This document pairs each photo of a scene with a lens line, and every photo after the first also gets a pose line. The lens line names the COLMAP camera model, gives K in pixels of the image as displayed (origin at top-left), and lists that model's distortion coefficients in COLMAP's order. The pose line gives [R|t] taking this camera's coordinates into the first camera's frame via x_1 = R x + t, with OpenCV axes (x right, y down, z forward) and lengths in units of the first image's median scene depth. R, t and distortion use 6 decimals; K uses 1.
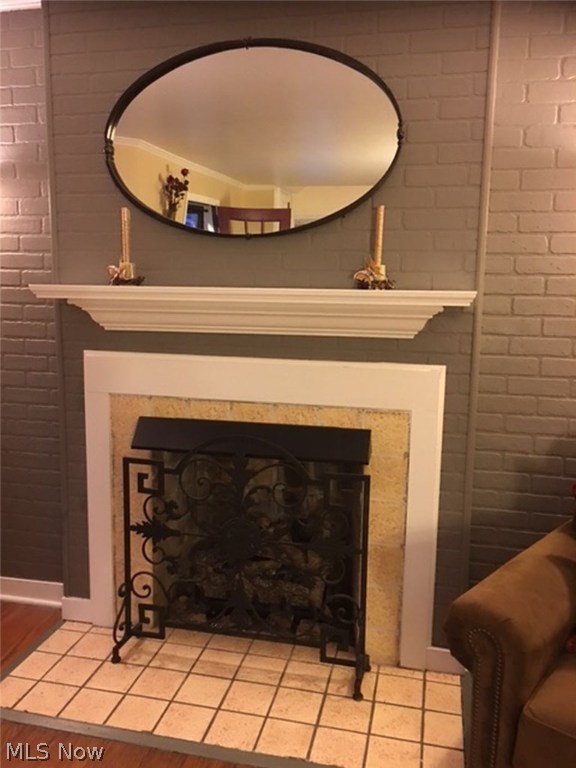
lens RADIAL K [[658.5, 0, 287.7], [0, 658.5, 385.3], [0, 0, 1]] dist [0.072344, -0.095419]
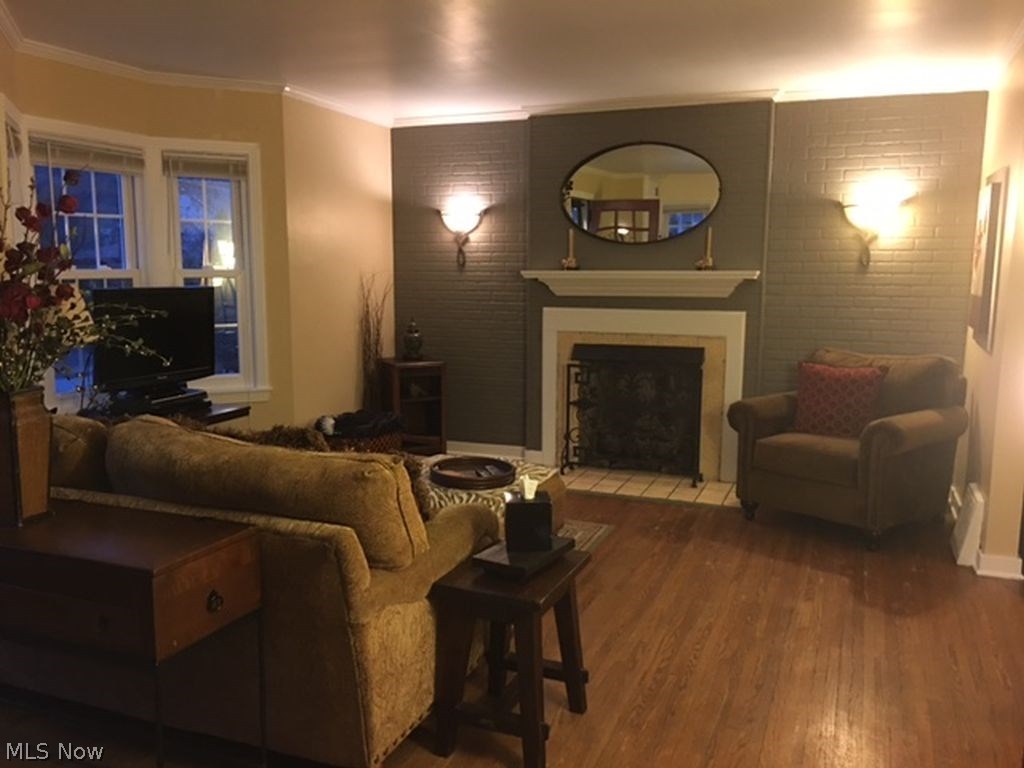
lens RADIAL K [[848.0, 0, 510.8], [0, 848.0, 398.3], [0, 0, 1]] dist [0.048139, -0.009913]
pose [[0.986896, 0.011843, -0.160924, -0.022684], [-0.012095, 0.999927, -0.000592, 0.212099], [0.160905, 0.002530, 0.986967, -1.388924]]
